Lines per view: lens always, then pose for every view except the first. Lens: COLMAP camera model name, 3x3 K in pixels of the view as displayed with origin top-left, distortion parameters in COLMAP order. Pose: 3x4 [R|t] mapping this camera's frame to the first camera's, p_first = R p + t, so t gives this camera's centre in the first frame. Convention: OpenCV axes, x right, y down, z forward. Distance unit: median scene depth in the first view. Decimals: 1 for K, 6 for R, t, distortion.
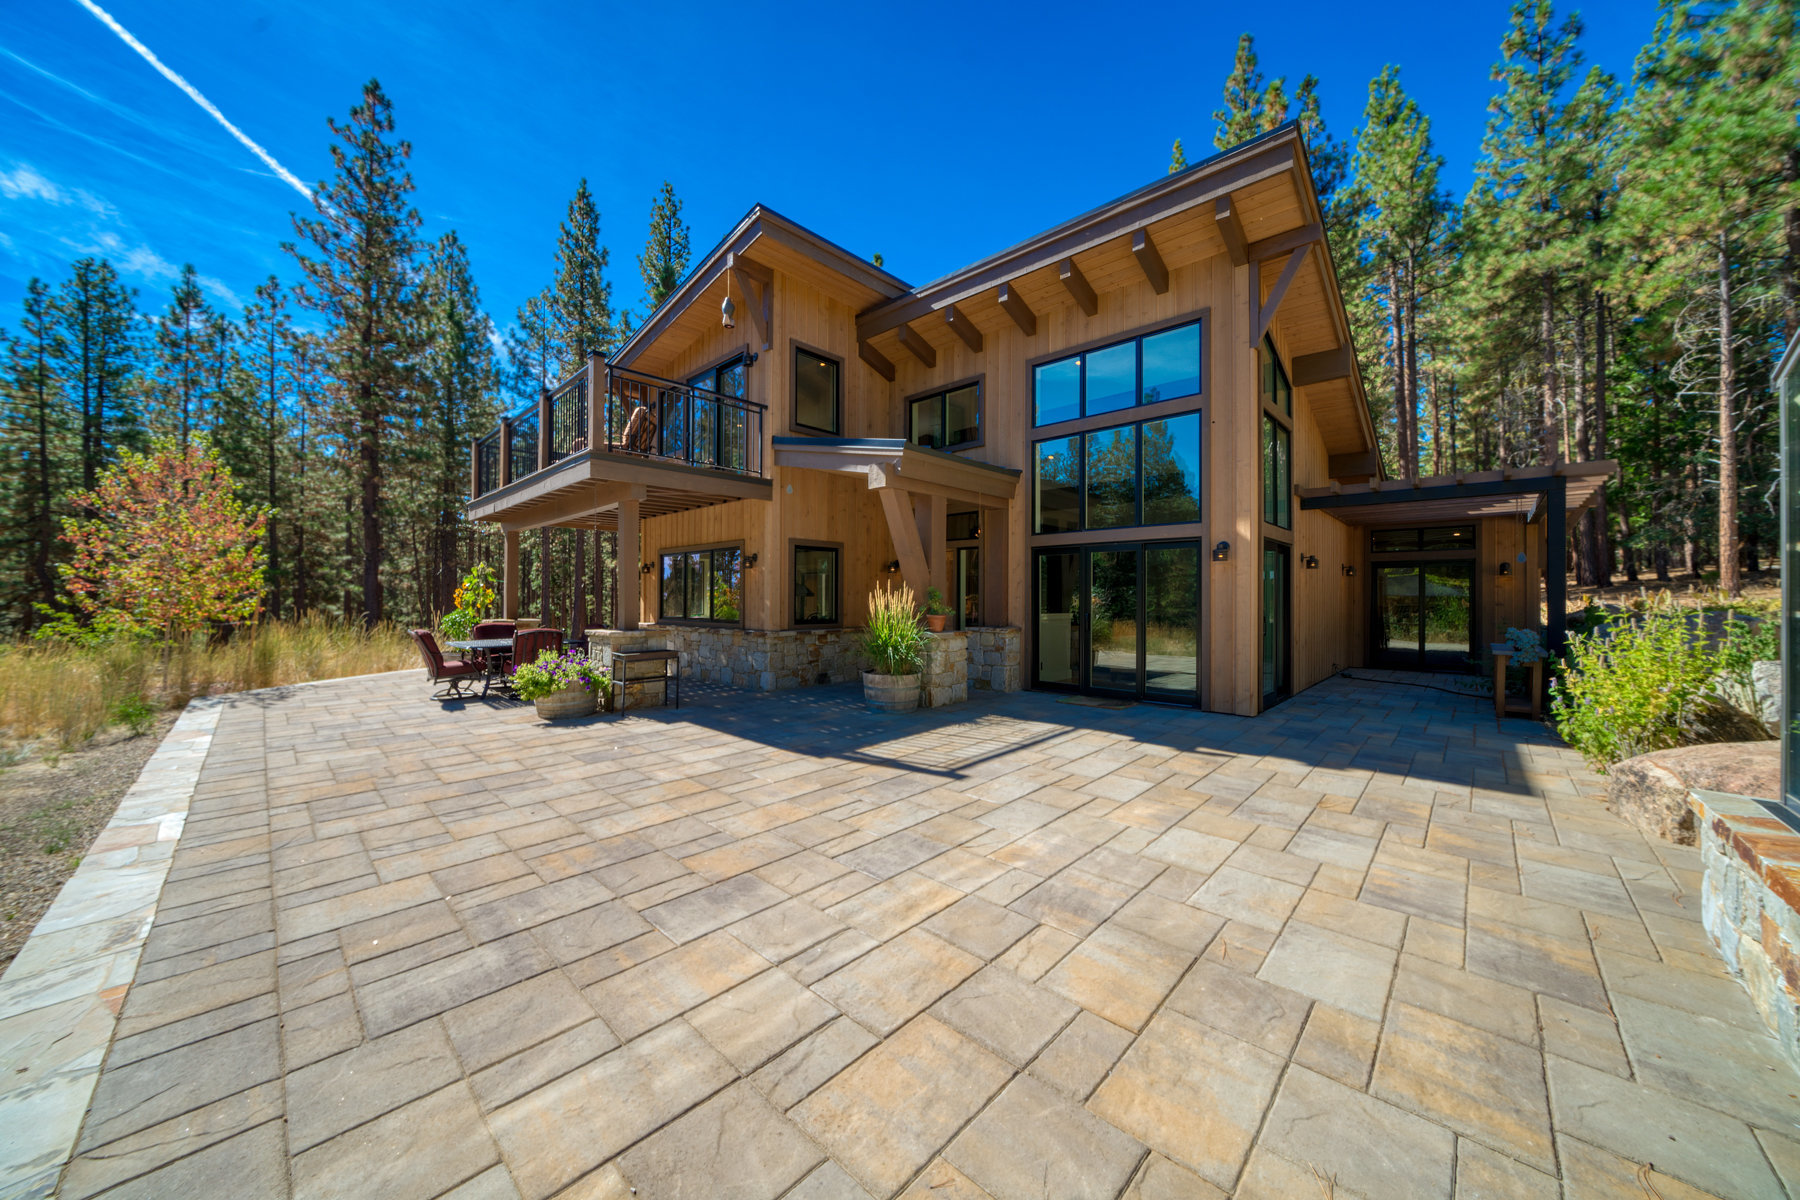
lens RADIAL K [[644.3, 0, 900.0], [0, 644.3, 600.0], [0, 0, 1]] dist [-0.017813, -0.000022]
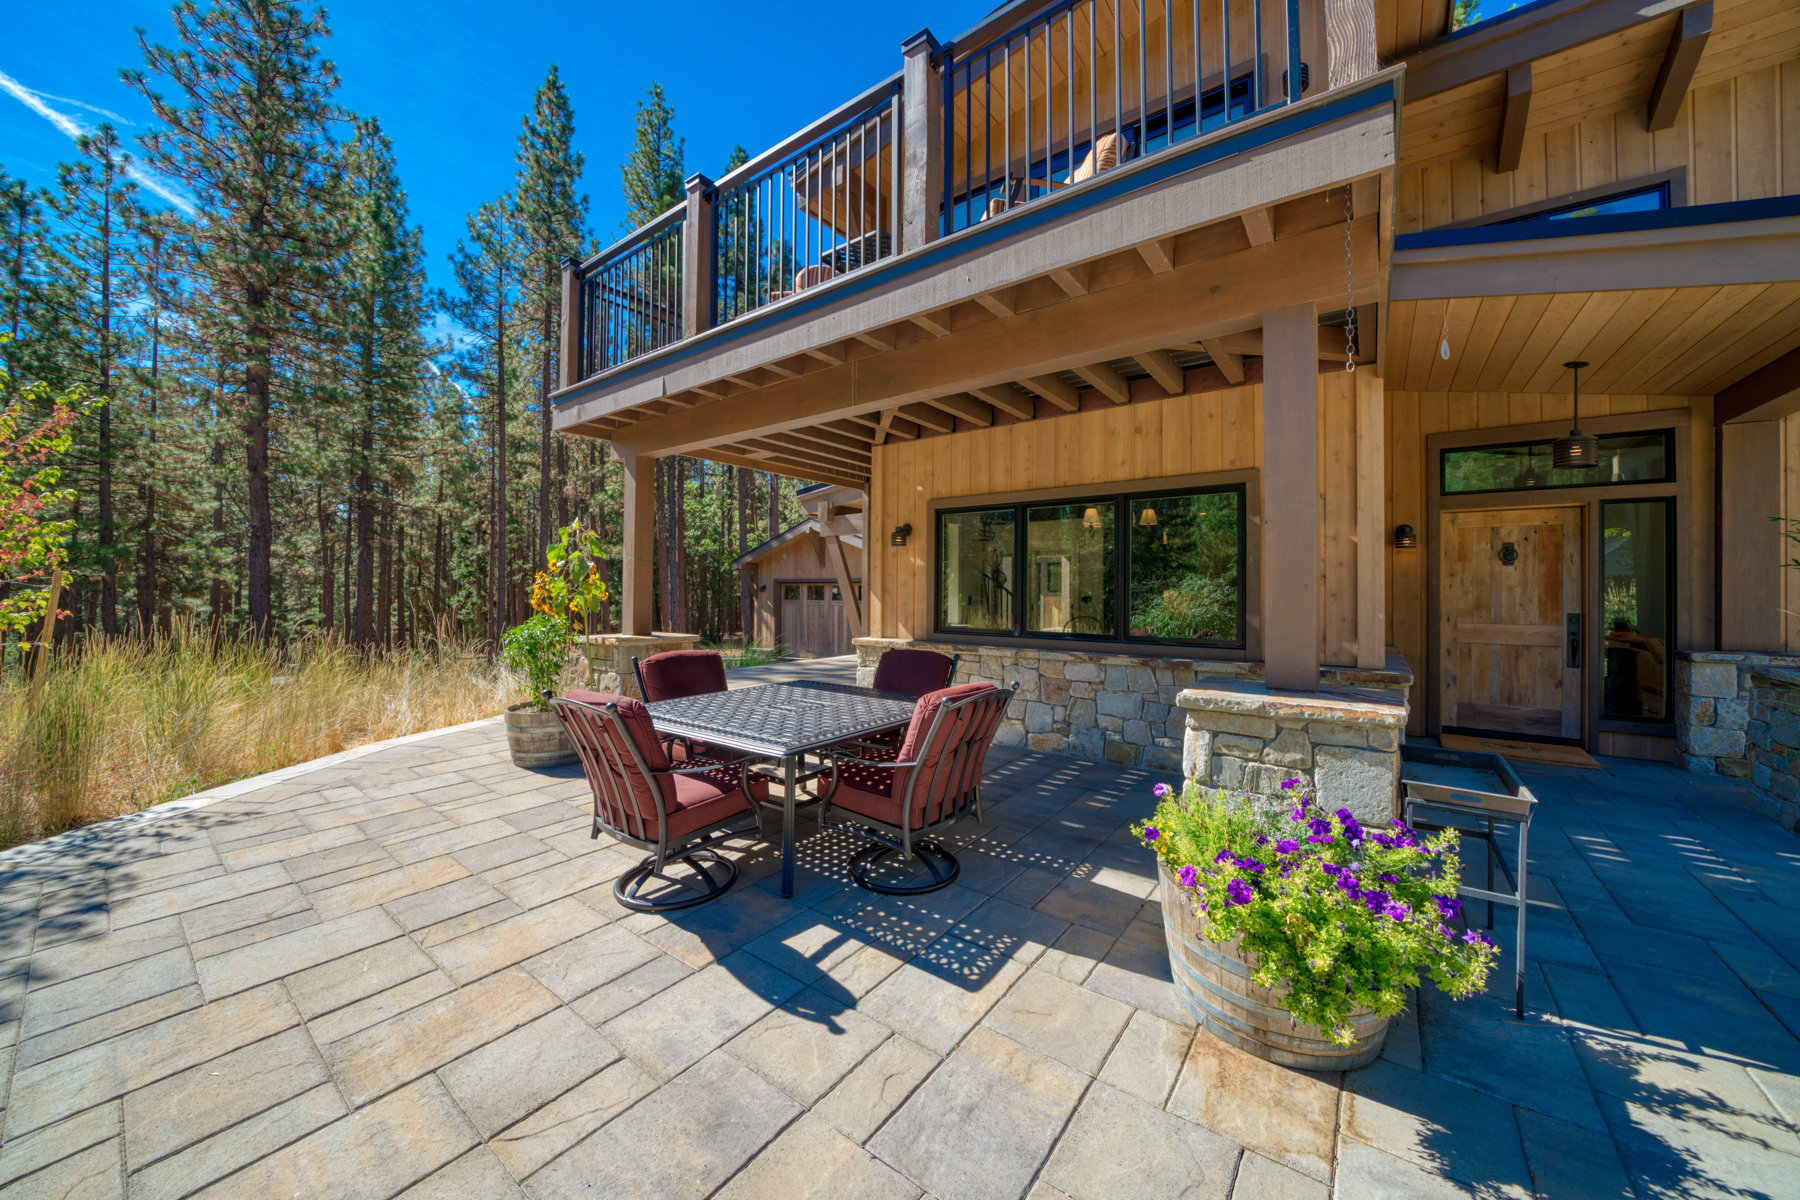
lens RADIAL K [[643.2, 0, 897.3], [0, 643.2, 590.1], [0, 0, 1]] dist [-0.032365, 0.005780]
pose [[0.992289, 0.003624, 0.123891, -0.203162], [-0.003074, 0.999985, -0.004630, -0.001116], [-0.123906, 0.004213, 0.992285, 0.210178]]
